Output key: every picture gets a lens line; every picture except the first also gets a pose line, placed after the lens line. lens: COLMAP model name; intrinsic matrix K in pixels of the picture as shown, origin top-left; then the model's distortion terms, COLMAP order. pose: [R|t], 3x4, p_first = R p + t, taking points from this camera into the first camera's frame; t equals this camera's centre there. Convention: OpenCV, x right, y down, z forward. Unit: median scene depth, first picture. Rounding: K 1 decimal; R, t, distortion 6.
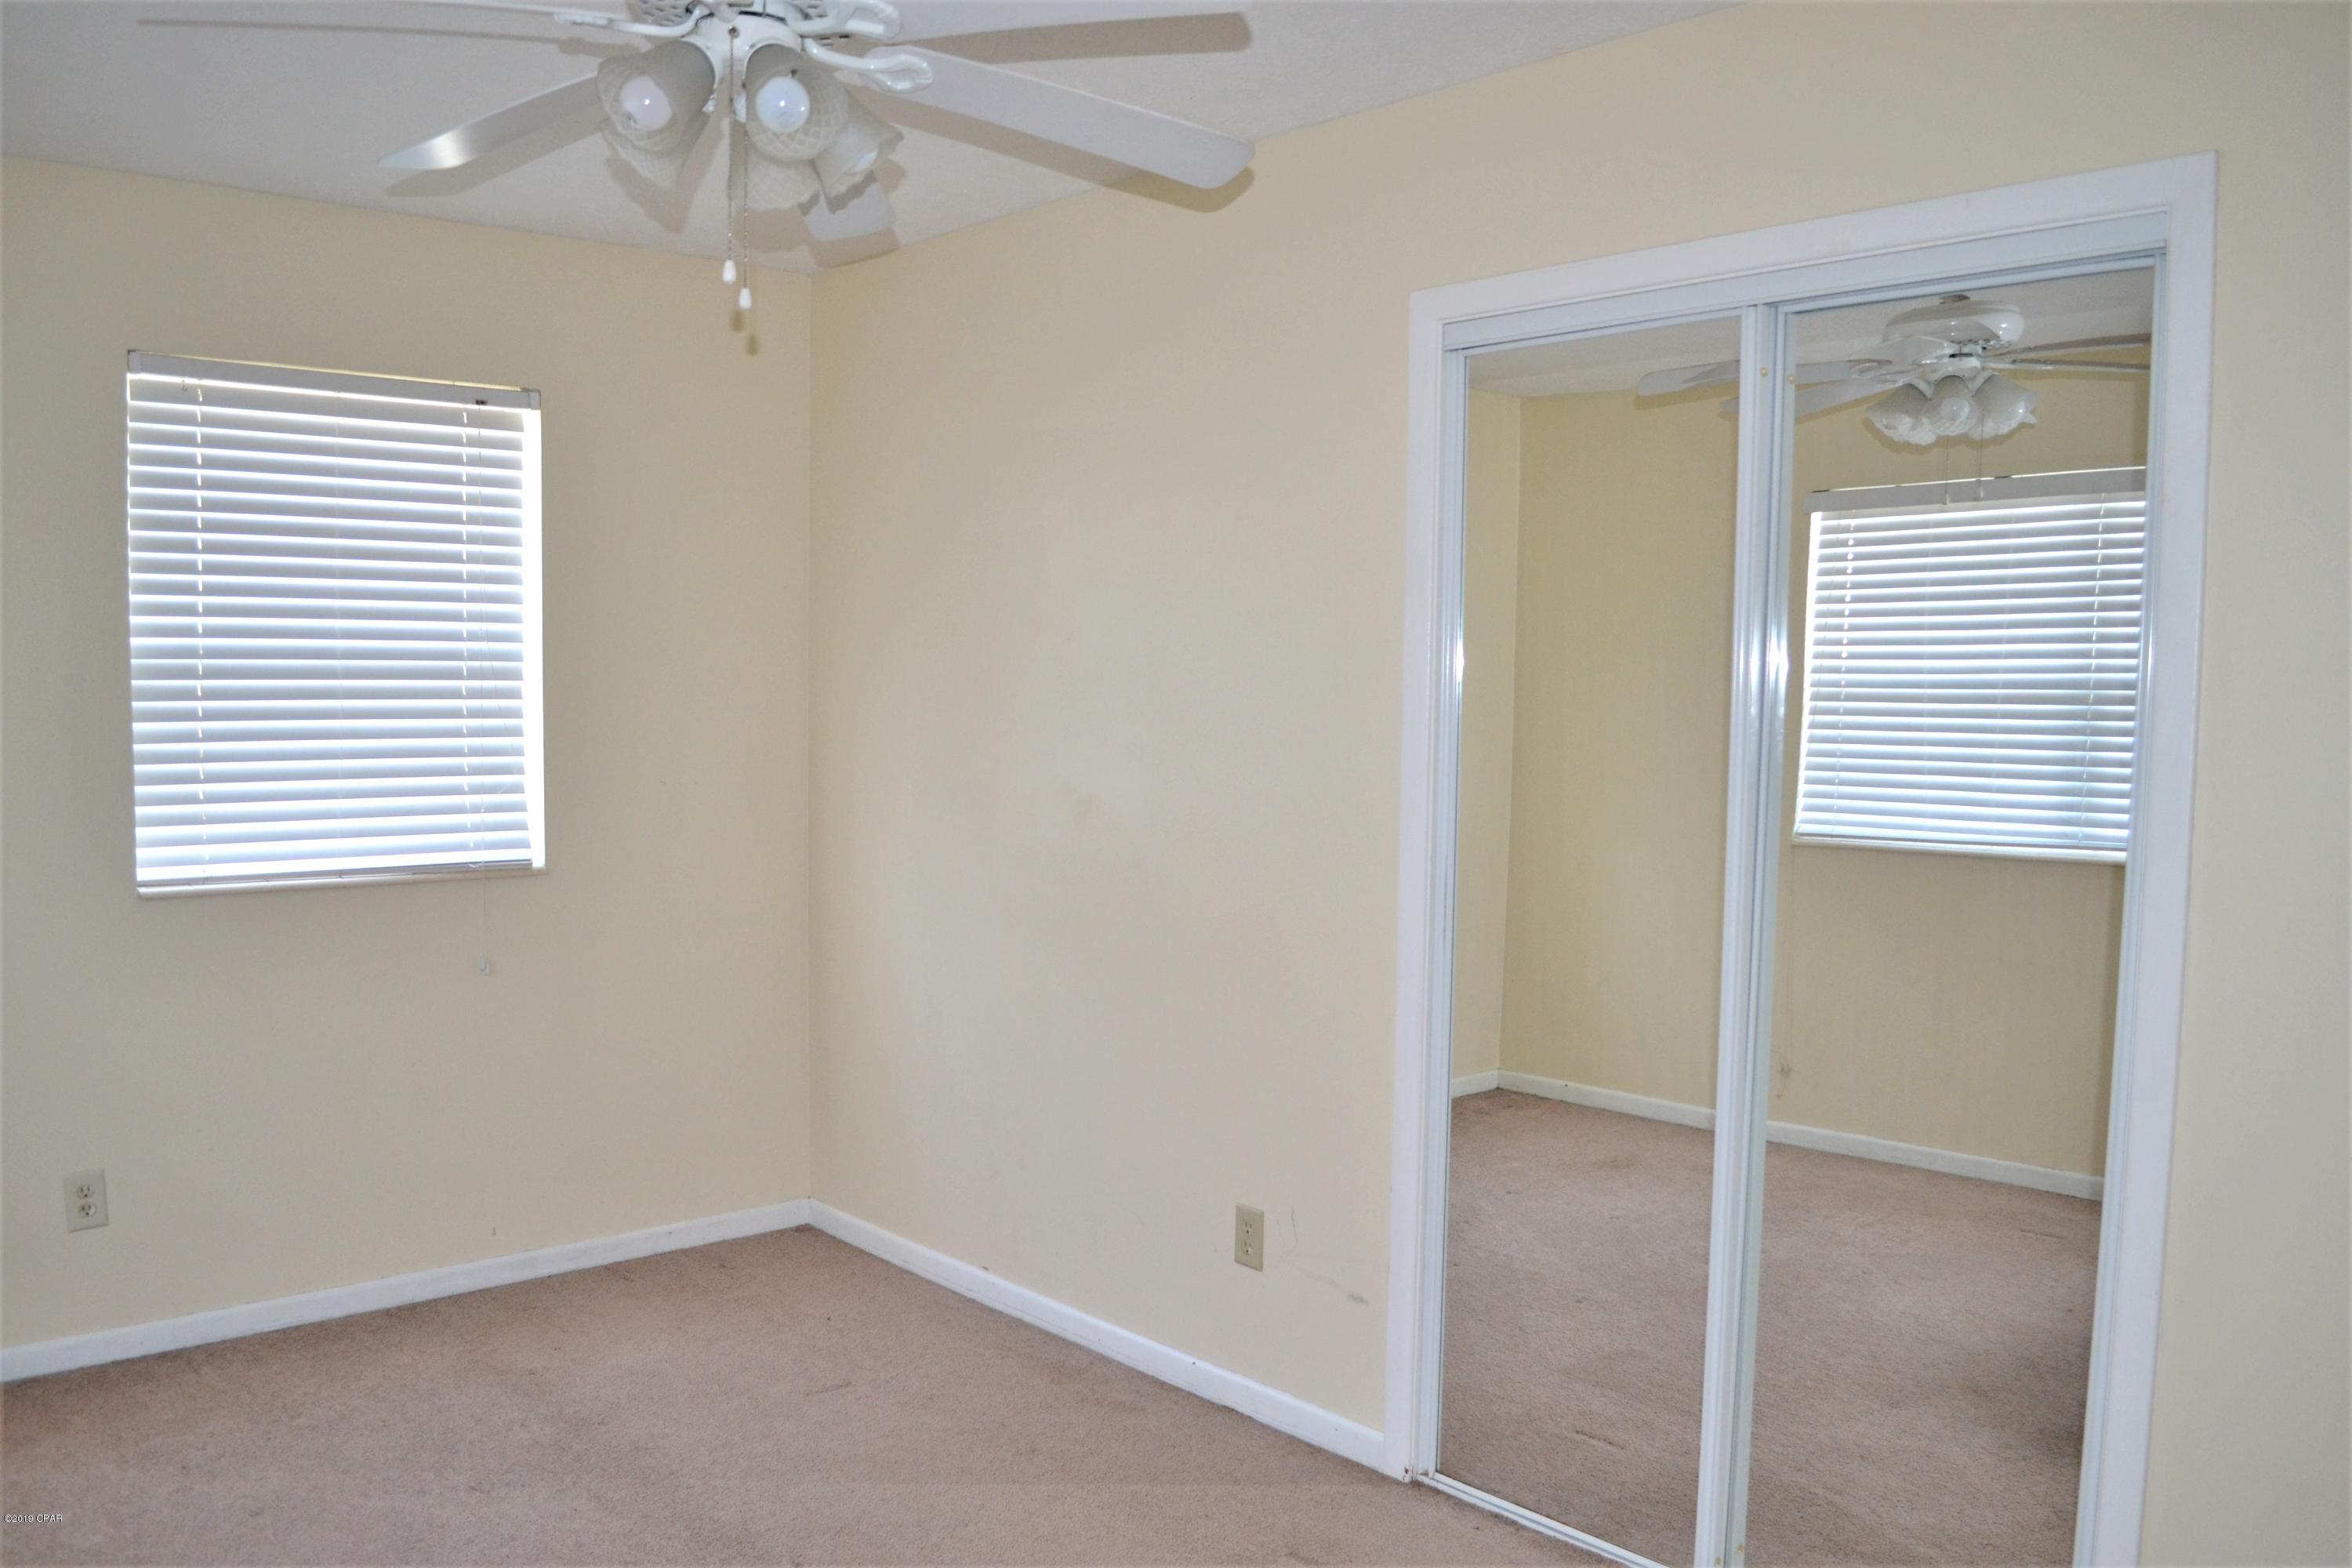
lens RADIAL K [[1928.8, 0, 1176.0], [0, 1928.8, 784.0], [0, 0, 1]] dist [-0.055122, 0.001533]
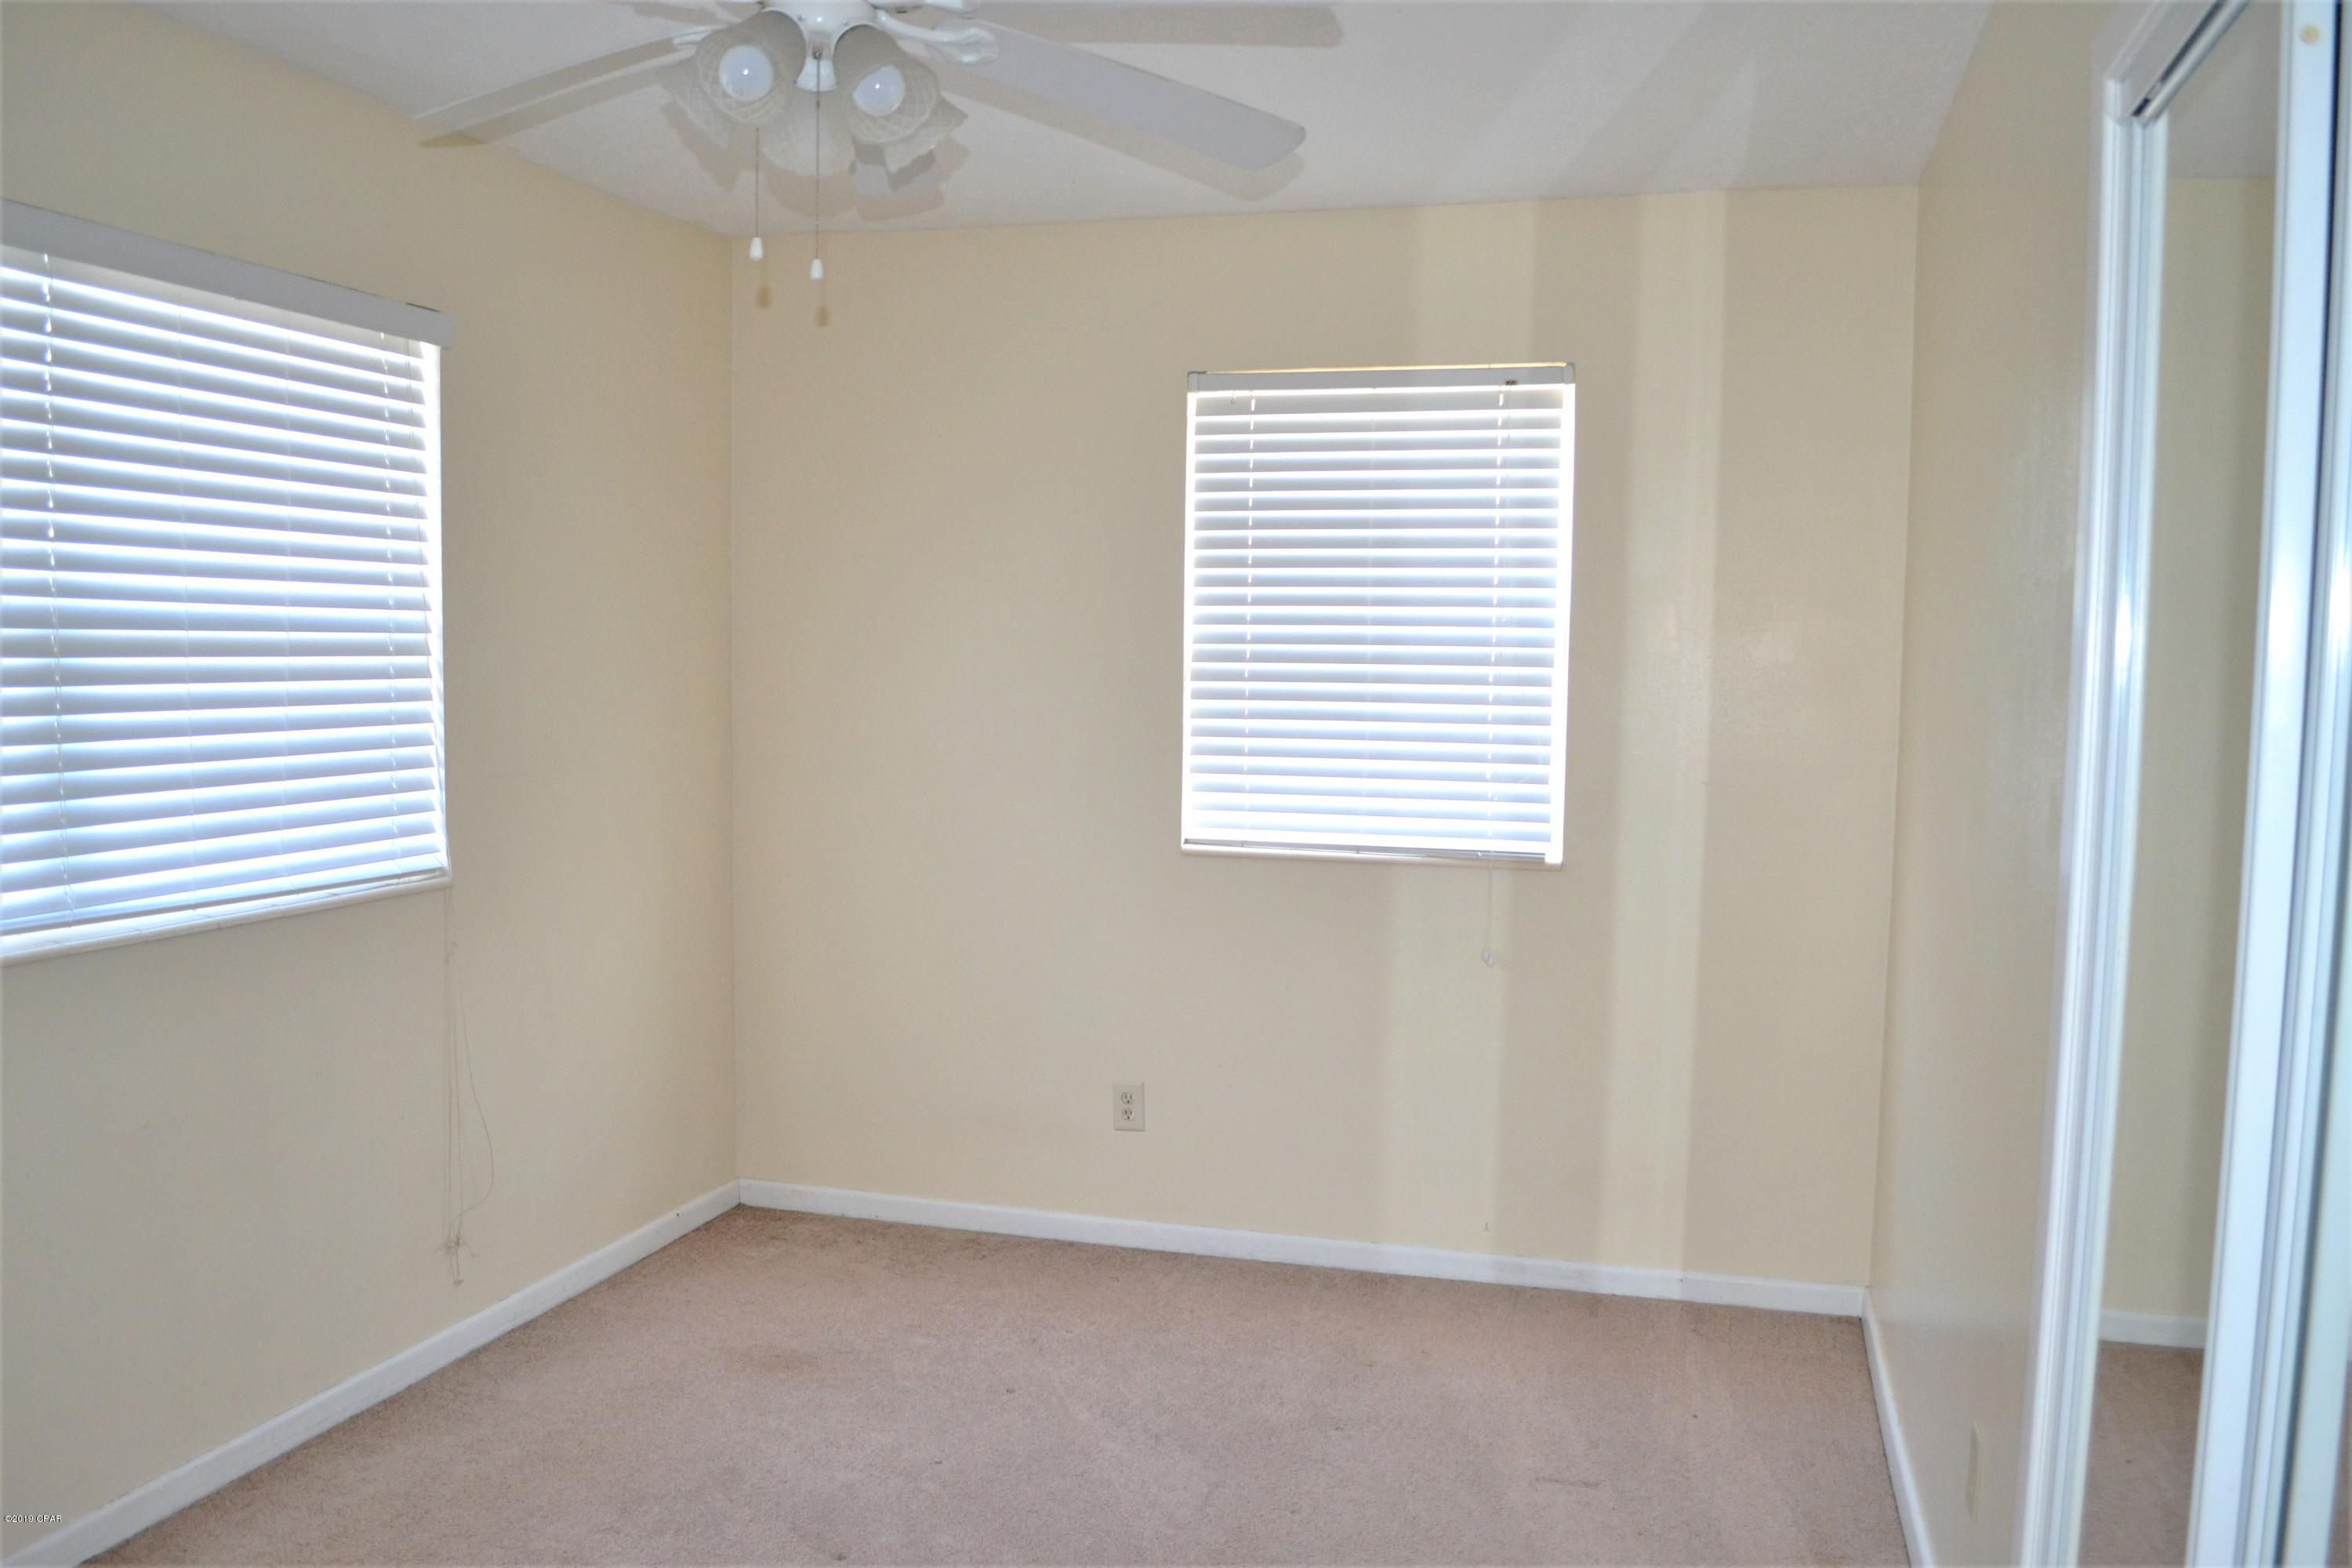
lens RADIAL K [[1888.7, 0, 1177.0], [0, 1888.7, 812.4], [0, 0, 1]] dist [-0.072570, 0.002250]
pose [[0.544952, 0.064426, -0.835988, 0.390604], [-0.058302, 0.997542, 0.038871, -0.008378], [0.836438, 0.027557, 0.547368, 0.365048]]
